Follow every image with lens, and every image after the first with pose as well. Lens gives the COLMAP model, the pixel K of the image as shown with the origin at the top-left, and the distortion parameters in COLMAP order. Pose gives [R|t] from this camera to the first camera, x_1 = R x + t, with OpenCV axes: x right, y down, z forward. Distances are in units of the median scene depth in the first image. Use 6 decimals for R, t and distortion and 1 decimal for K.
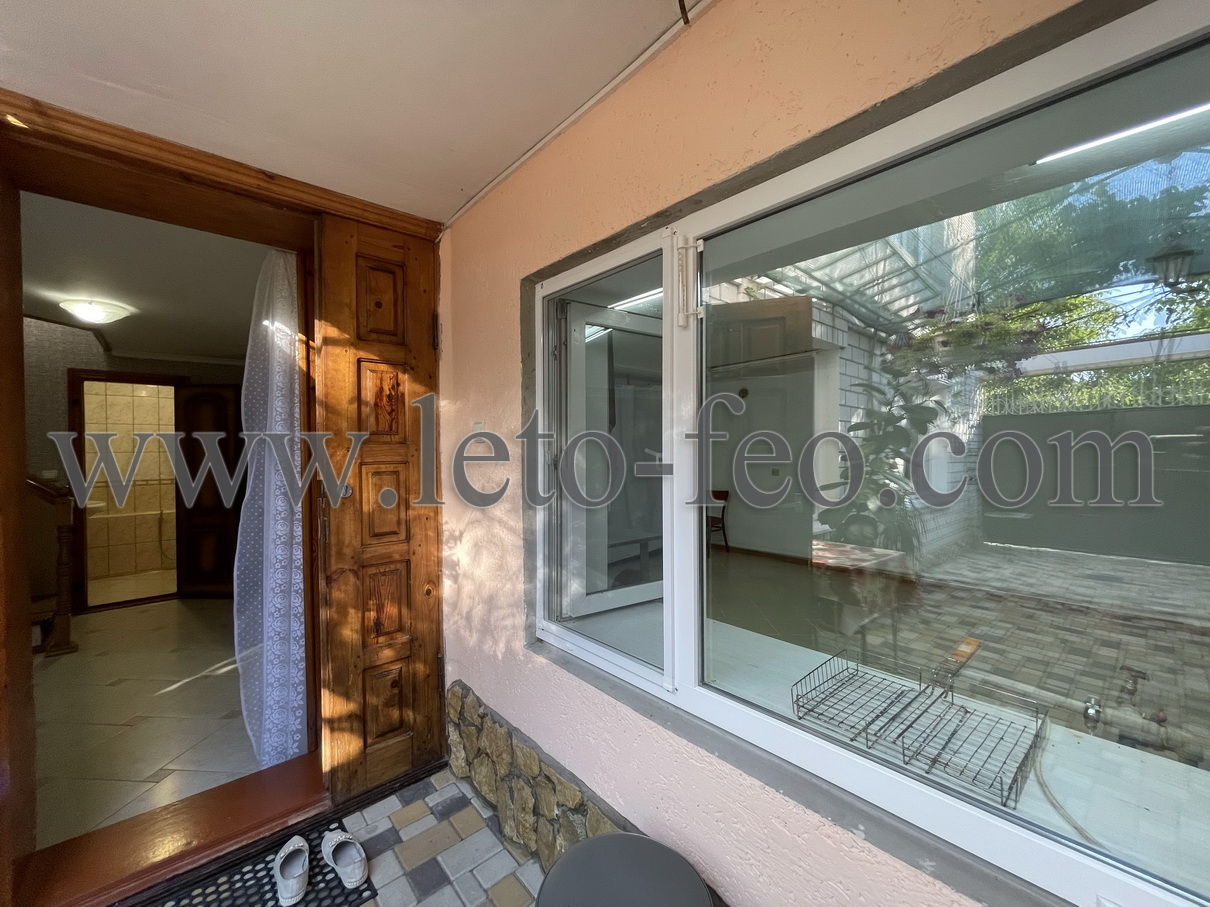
lens RADIAL K [[489.2, 0, 607.9], [0, 489.2, 451.8], [0, 0, 1]] dist [-0.001266, -0.000493]
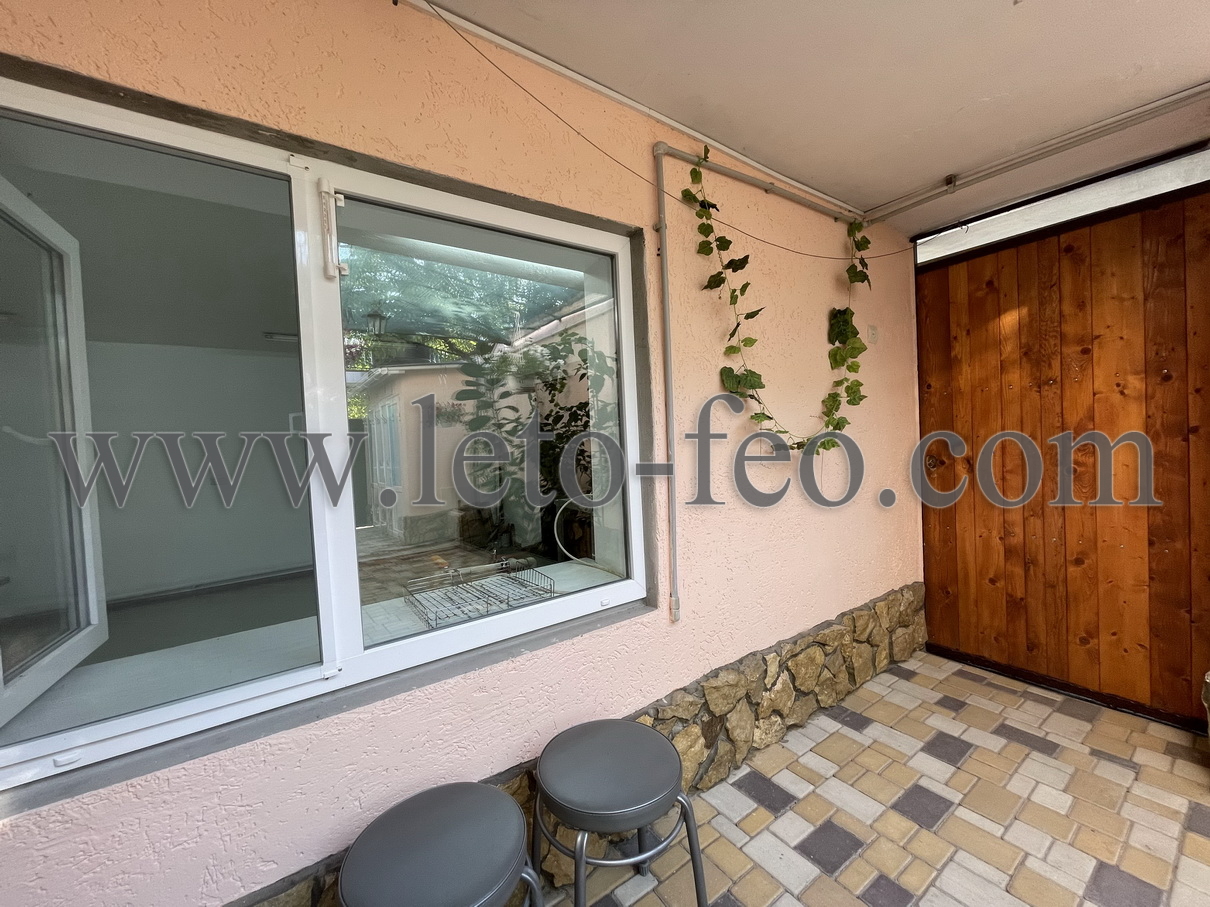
lens RADIAL K [[489.2, 0, 601.2], [0, 489.2, 454.2], [0, 0, 1]] dist [-0.001266, -0.000493]
pose [[0.094026, -0.037405, 0.994867, -0.742513], [0.049349, 0.998241, 0.032867, 0.072585], [-0.994346, 0.046005, 0.095706, 0.419231]]
